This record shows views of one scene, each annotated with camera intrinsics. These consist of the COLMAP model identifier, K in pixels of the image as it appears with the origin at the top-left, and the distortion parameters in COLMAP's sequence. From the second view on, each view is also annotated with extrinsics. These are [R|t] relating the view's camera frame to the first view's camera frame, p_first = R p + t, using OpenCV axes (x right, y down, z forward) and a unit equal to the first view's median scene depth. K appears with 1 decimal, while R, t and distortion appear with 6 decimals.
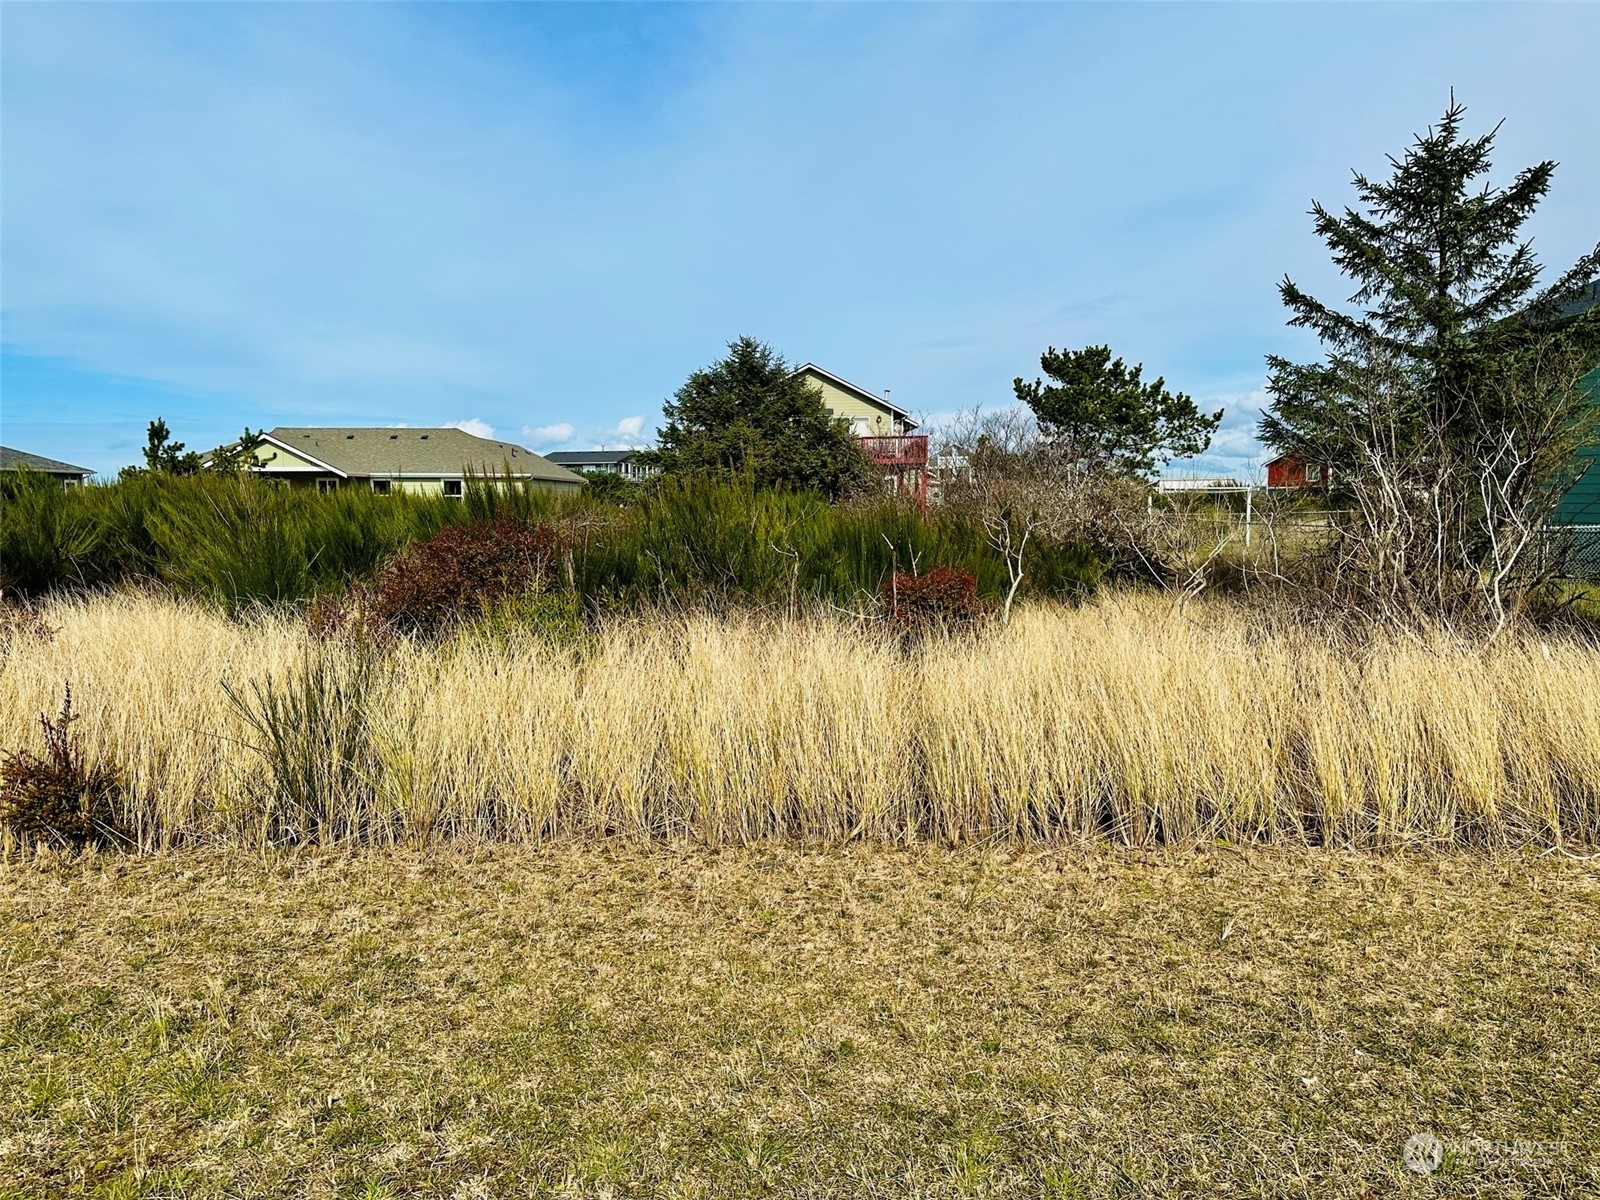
lens RADIAL K [[1114.6, 0, 800.0], [0, 1114.6, 600.0], [0, 0, 1]] dist [0.128860, -0.180499]
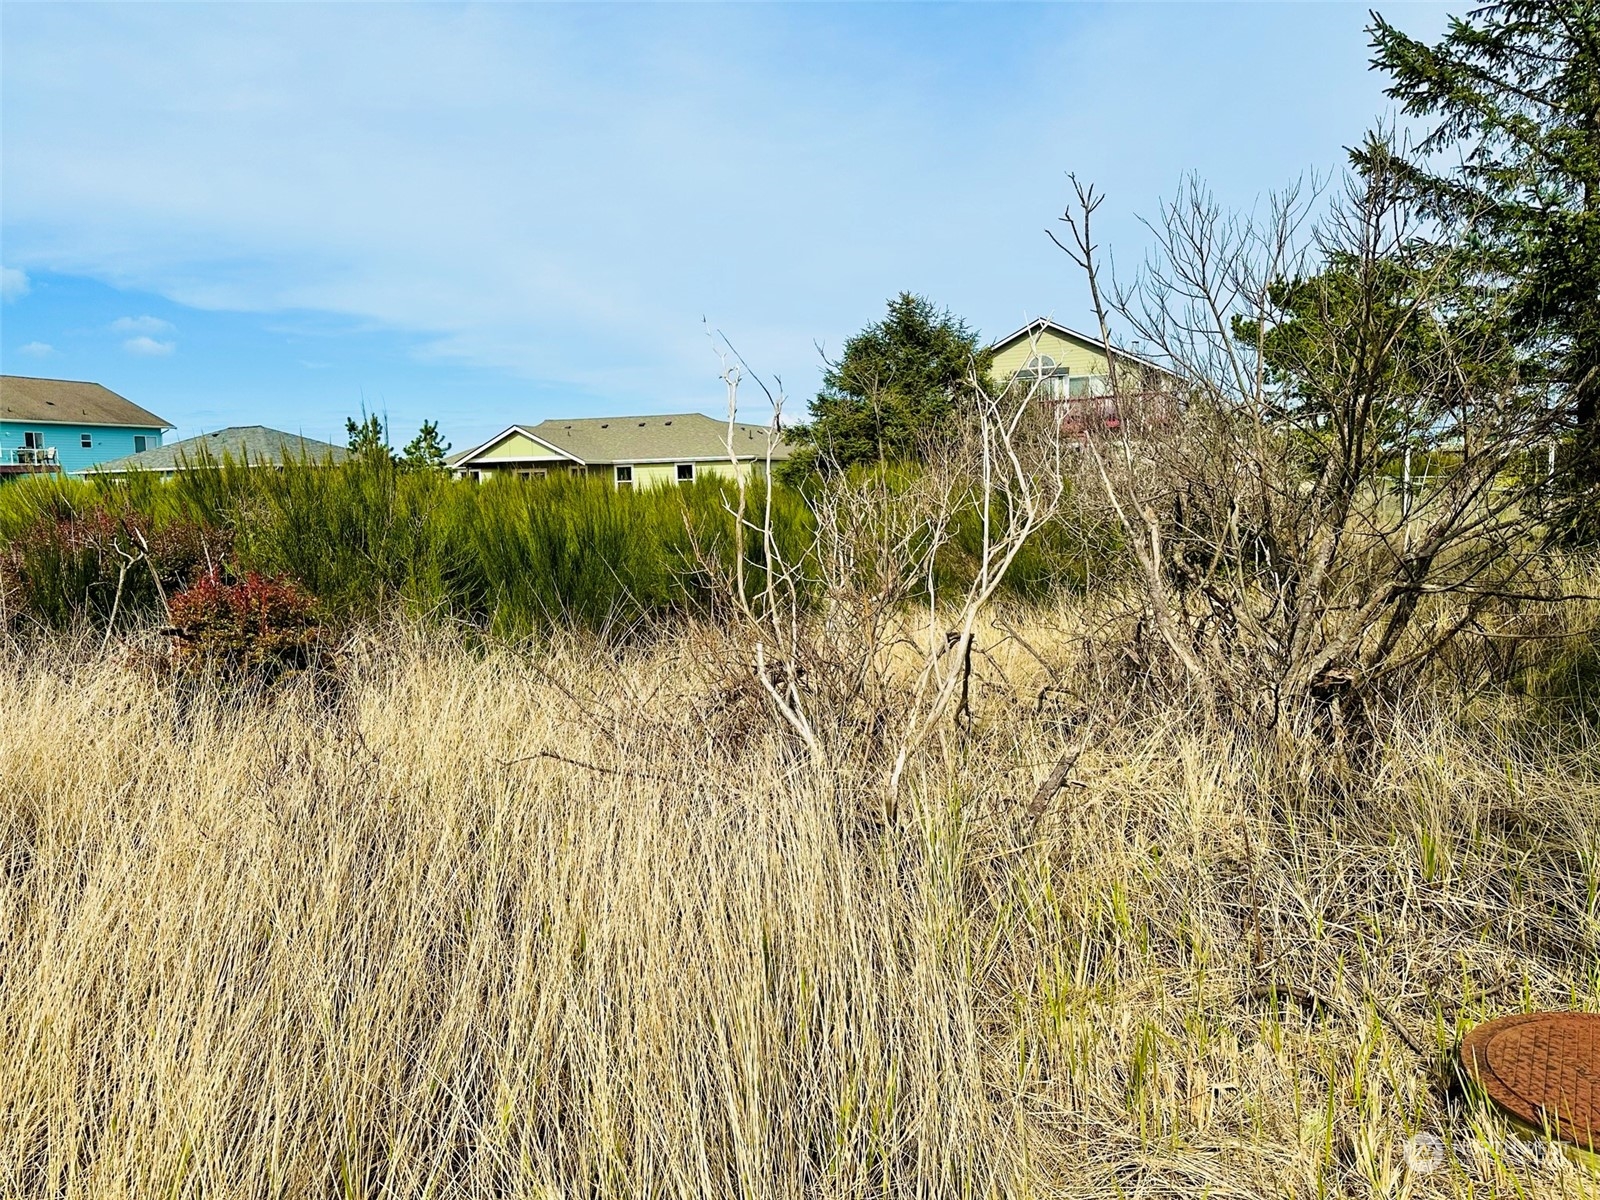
lens RADIAL K [[1128.0, 0, 800.0], [0, 1128.0, 600.0], [0, 0, 1]] dist [0.069111, -0.064331]
pose [[0.951668, 0.002229, -0.307121, 0.158849], [0.004202, 0.999786, 0.020276, -0.008681], [0.307100, -0.020587, 0.951455, 0.115997]]
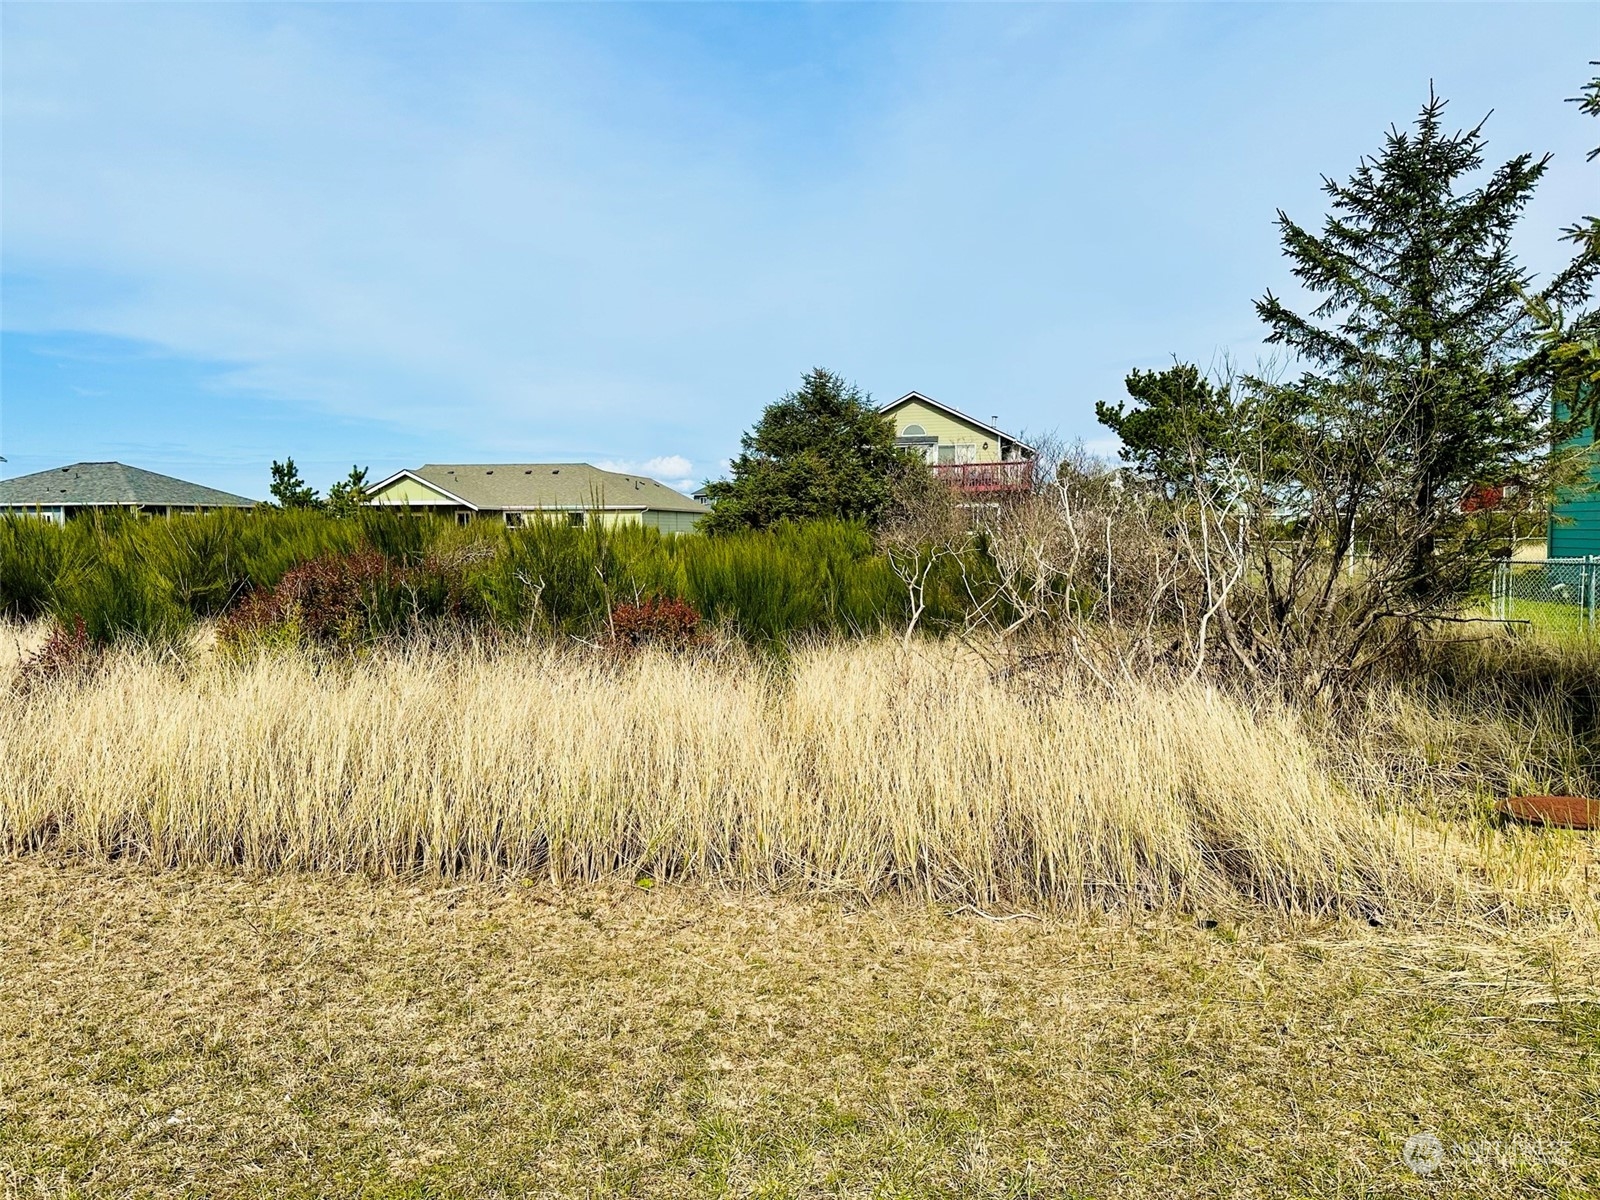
lens RADIAL K [[1114.6, 0, 800.0], [0, 1114.6, 600.0], [0, 0, 1]] dist [0.128860, -0.180499]
pose [[0.987722, 0.003980, -0.156173, 0.098291], [-0.007811, 0.999683, -0.023926, -0.001995], [0.156028, 0.024852, 0.987440, 0.010125]]
